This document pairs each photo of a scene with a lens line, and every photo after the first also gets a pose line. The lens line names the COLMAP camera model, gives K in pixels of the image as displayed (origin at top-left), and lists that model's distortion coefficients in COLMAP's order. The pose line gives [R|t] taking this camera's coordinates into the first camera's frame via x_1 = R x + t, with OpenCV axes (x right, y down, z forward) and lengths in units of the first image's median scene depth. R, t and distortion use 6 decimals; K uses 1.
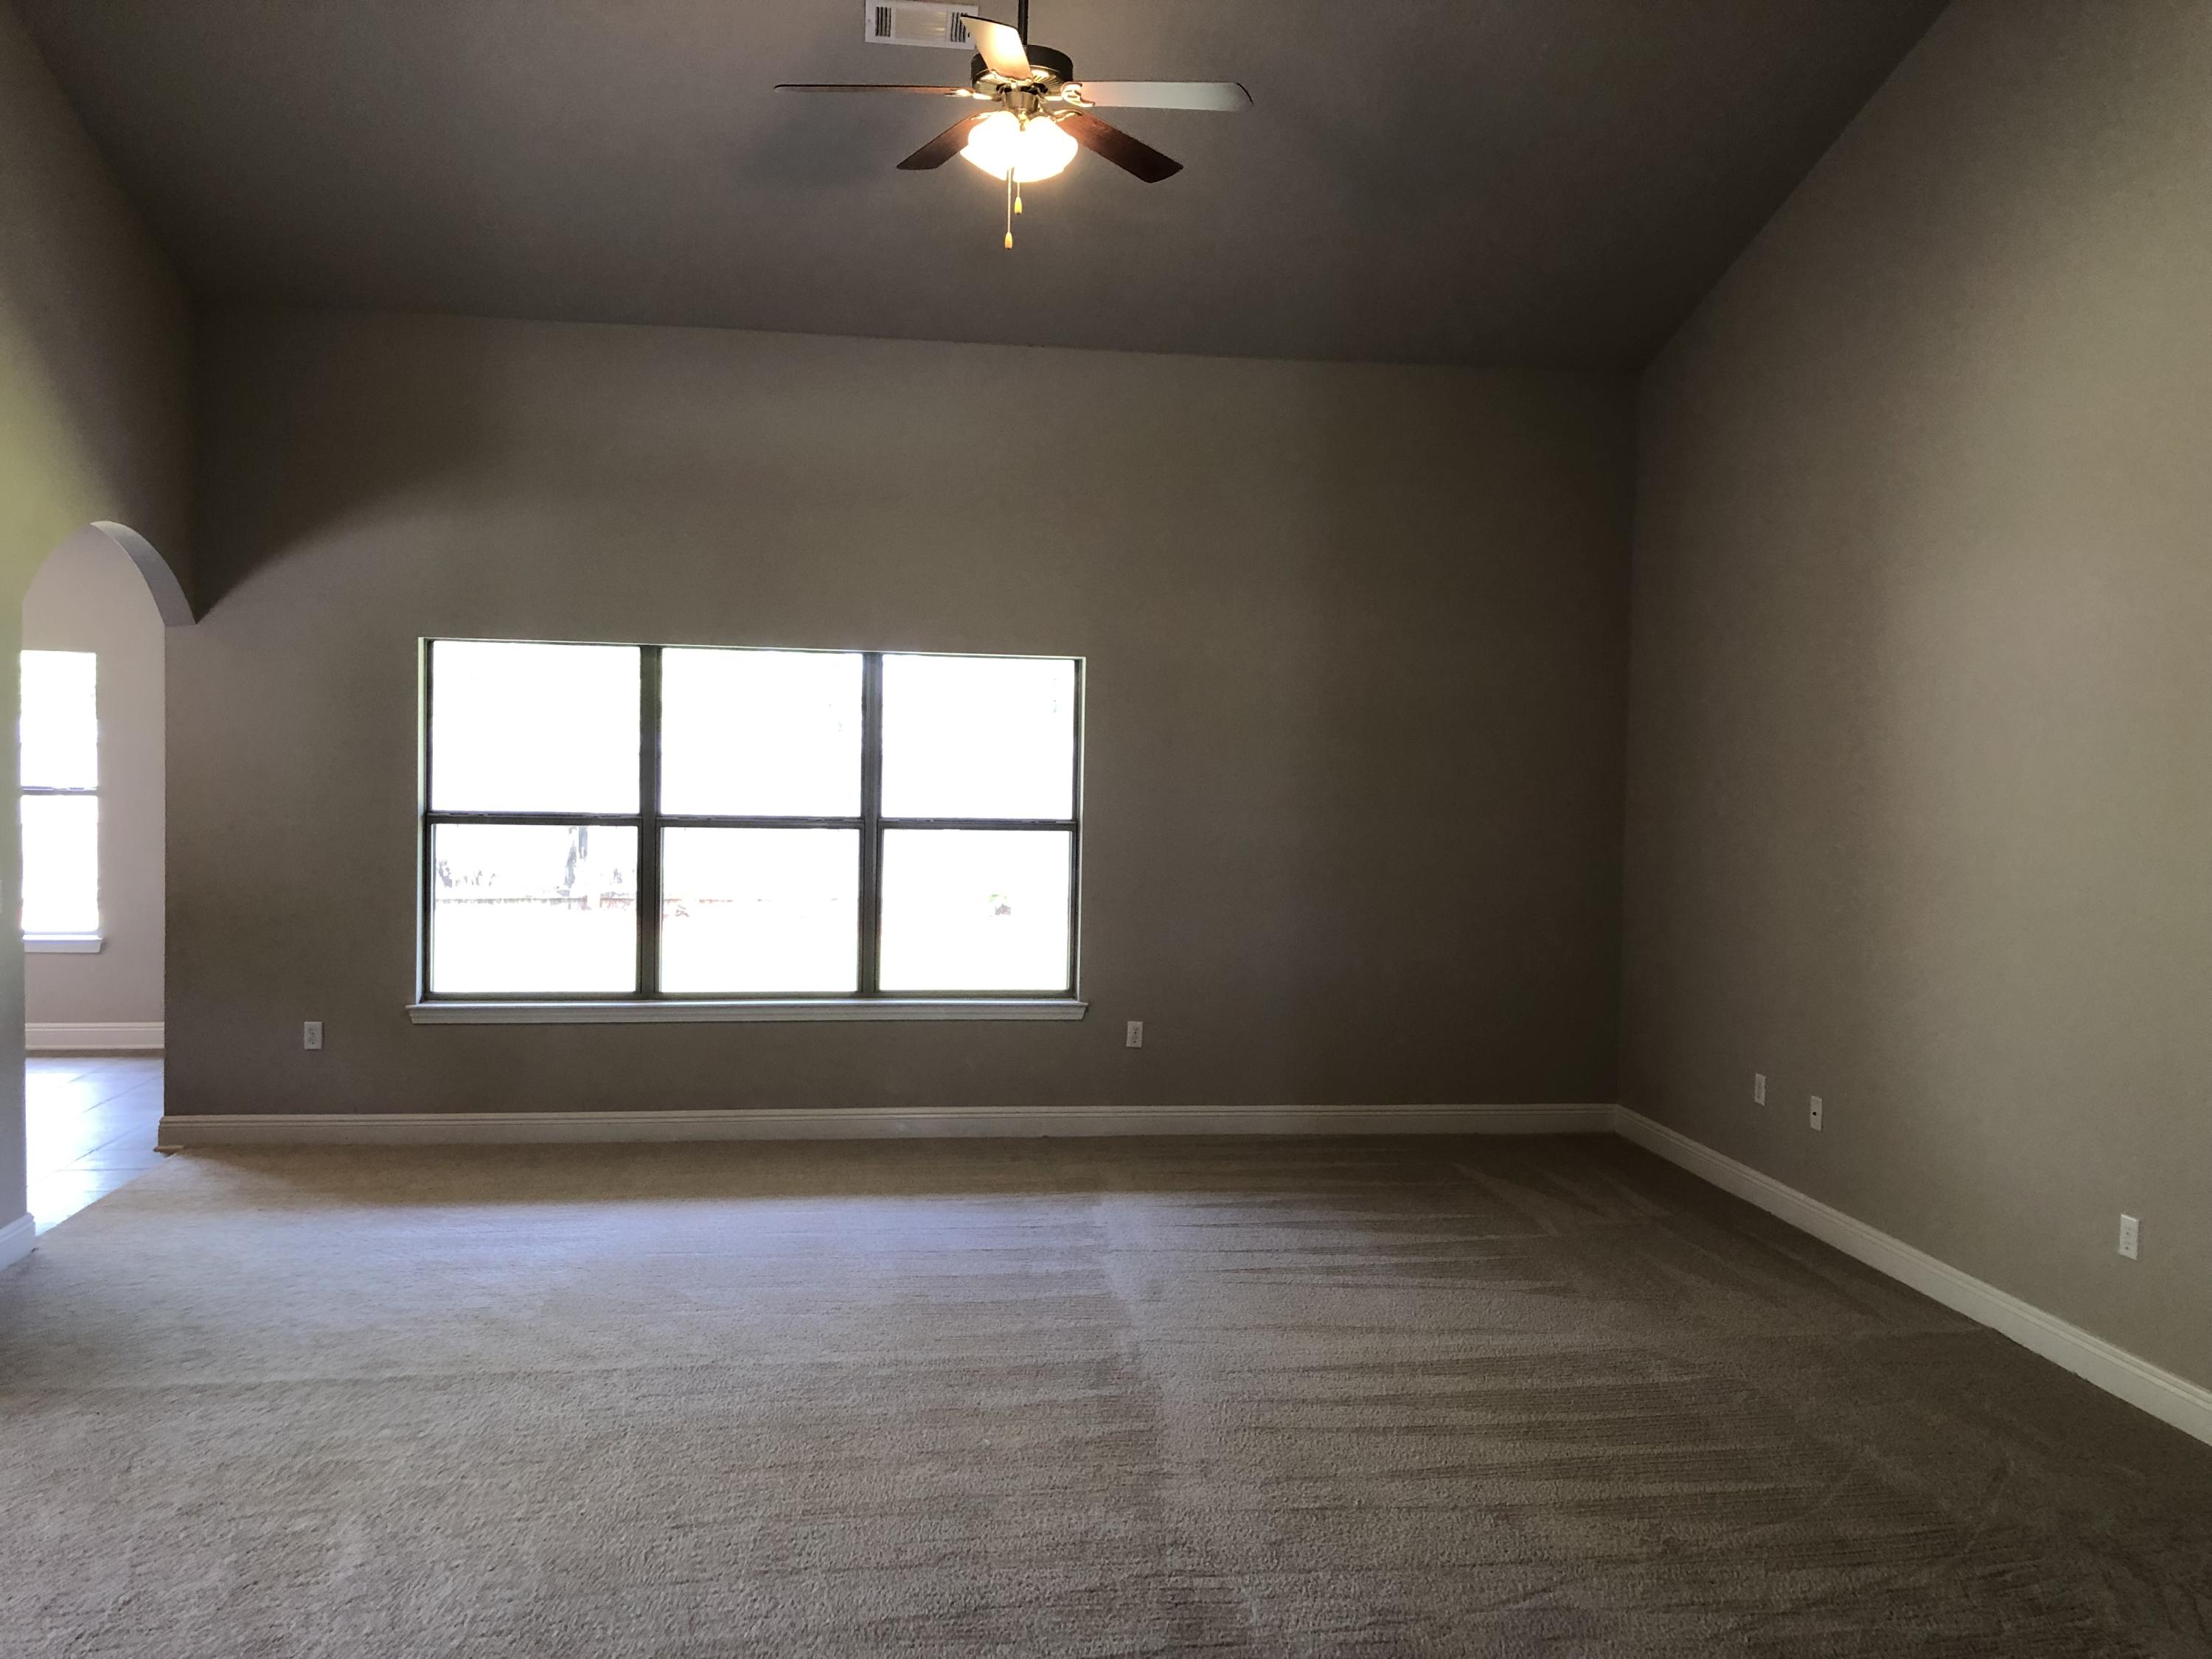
lens RADIAL K [[1817.4, 0, 1117.9], [0, 1817.4, 838.9], [0, 0, 1]] dist [0.057547, -0.053277]
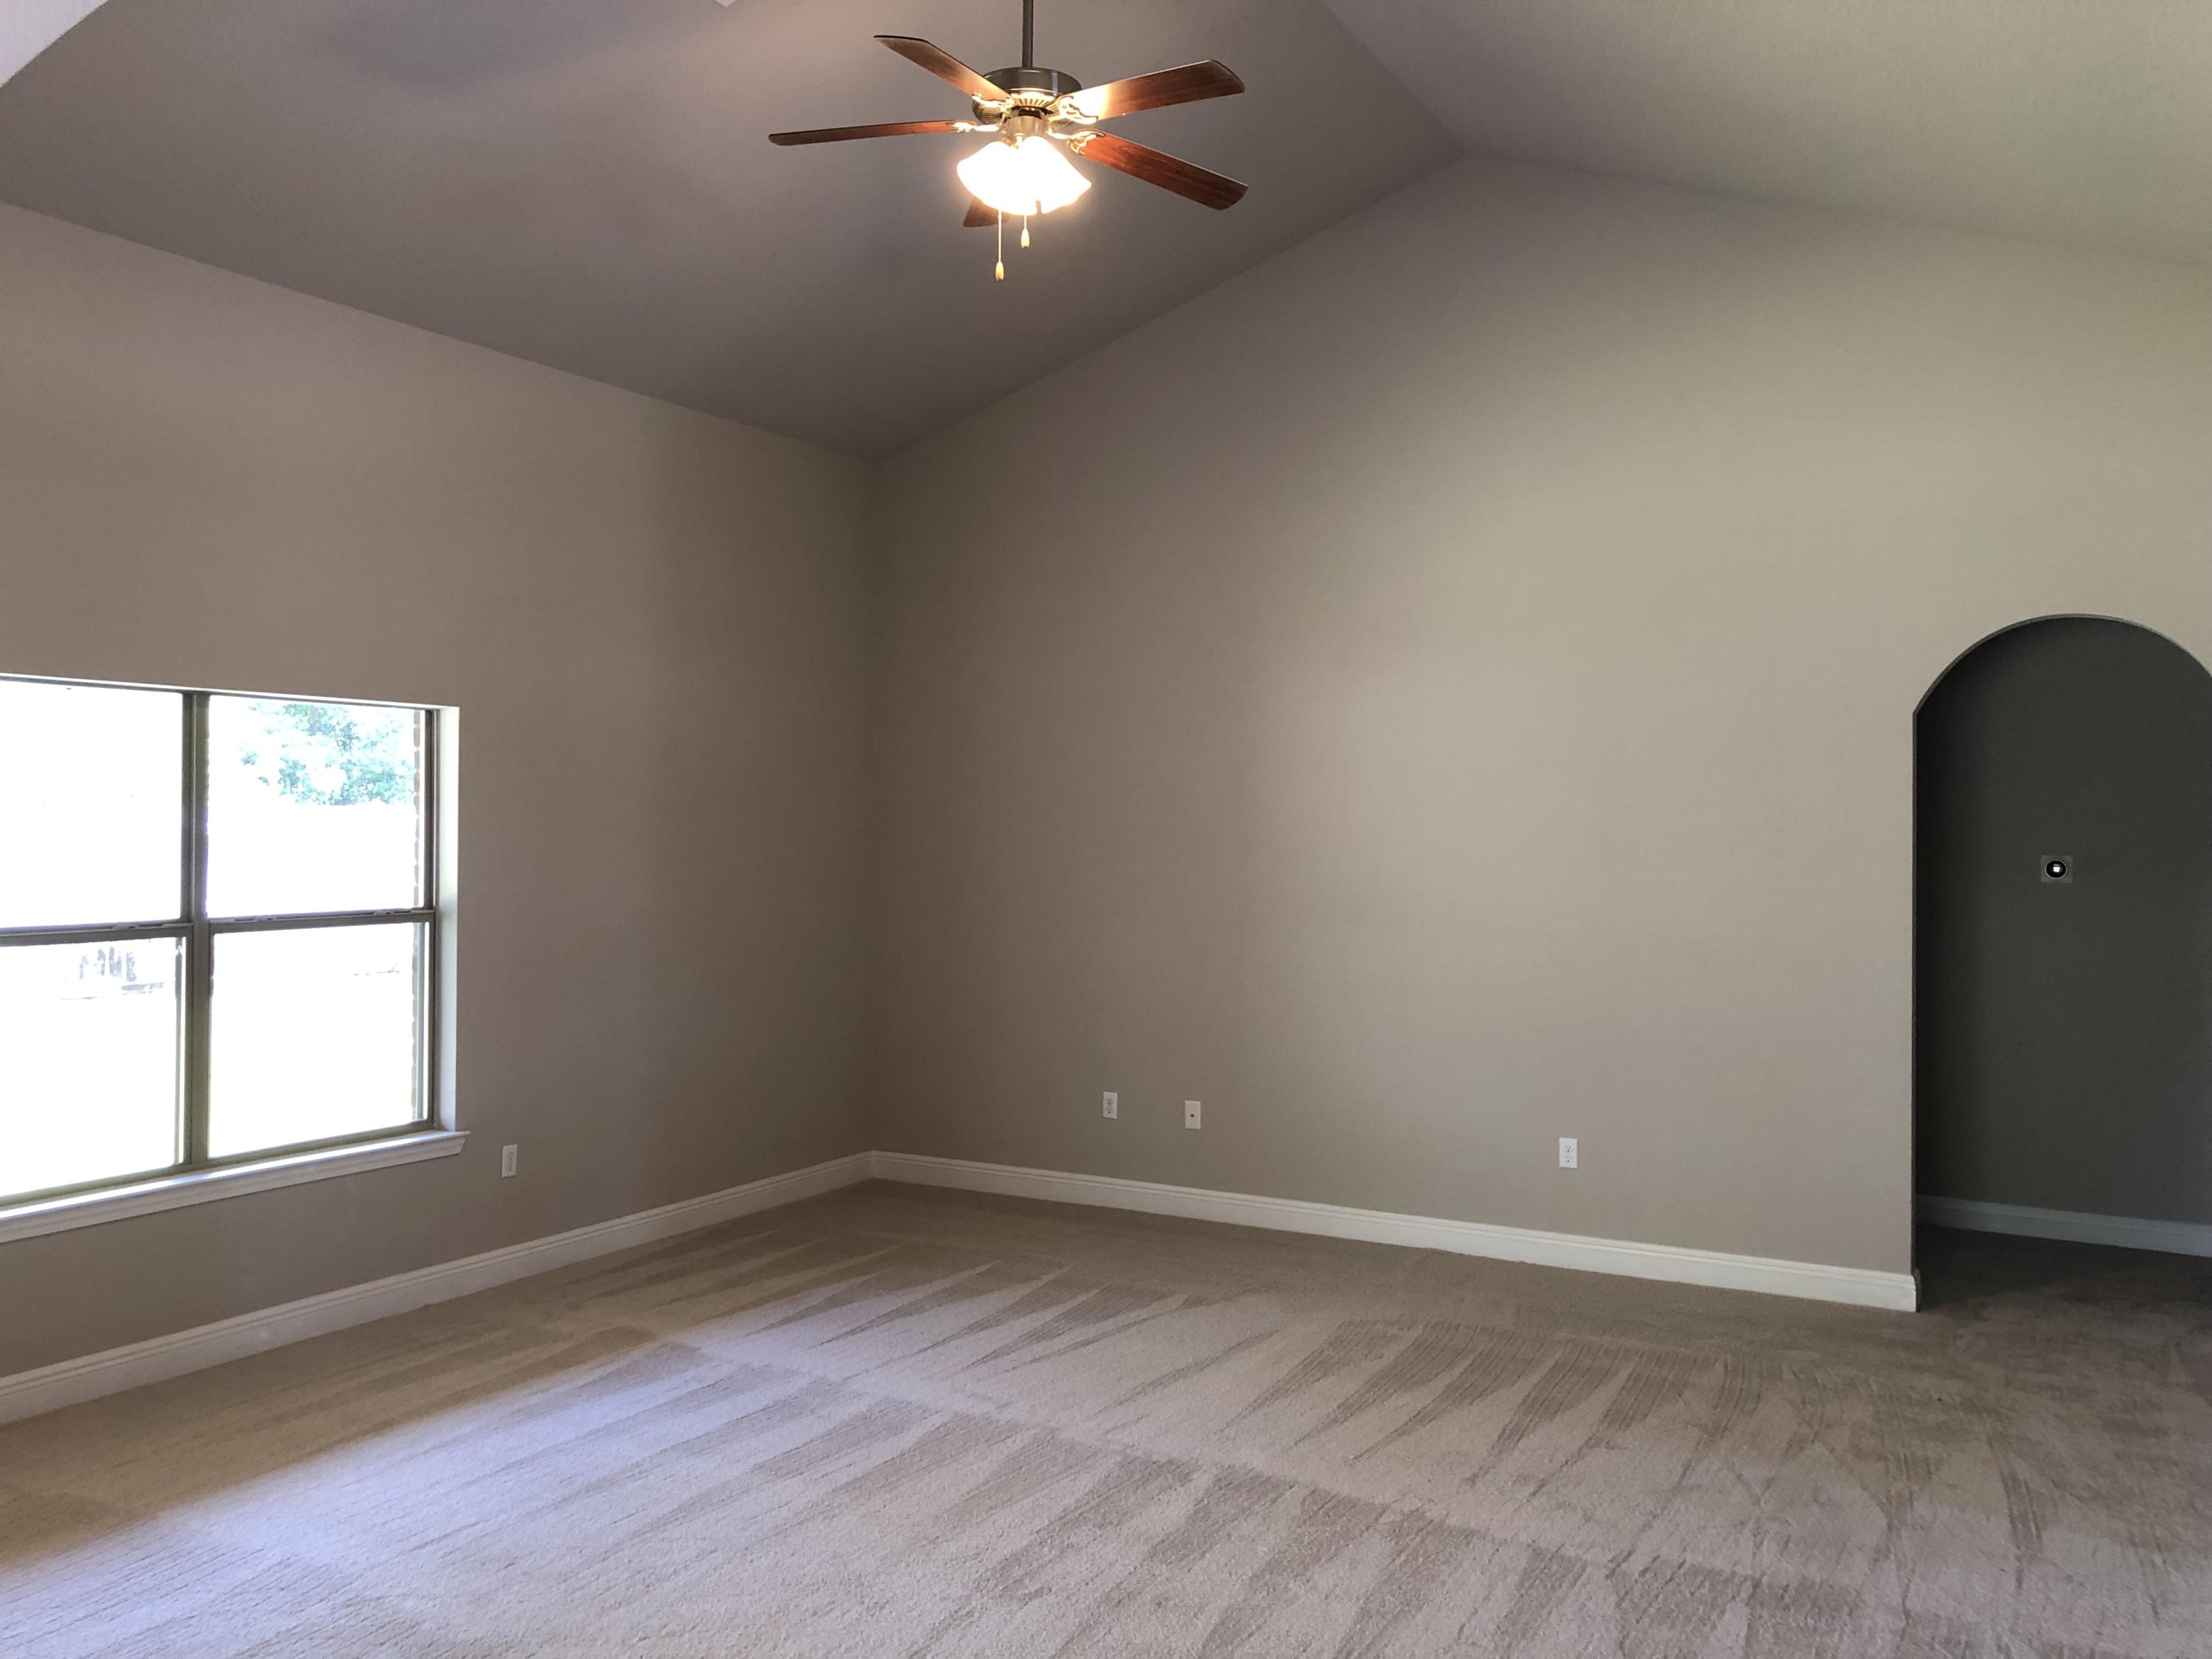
lens RADIAL K [[1817.4, 0, 1118.1], [0, 1817.4, 822.0], [0, 0, 1]] dist [0.057547, -0.053277]
pose [[0.602362, -0.016837, 0.798045, -0.681333], [0.049191, 0.998660, -0.016059, -0.028479], [-0.796706, 0.048930, 0.602384, 0.365110]]
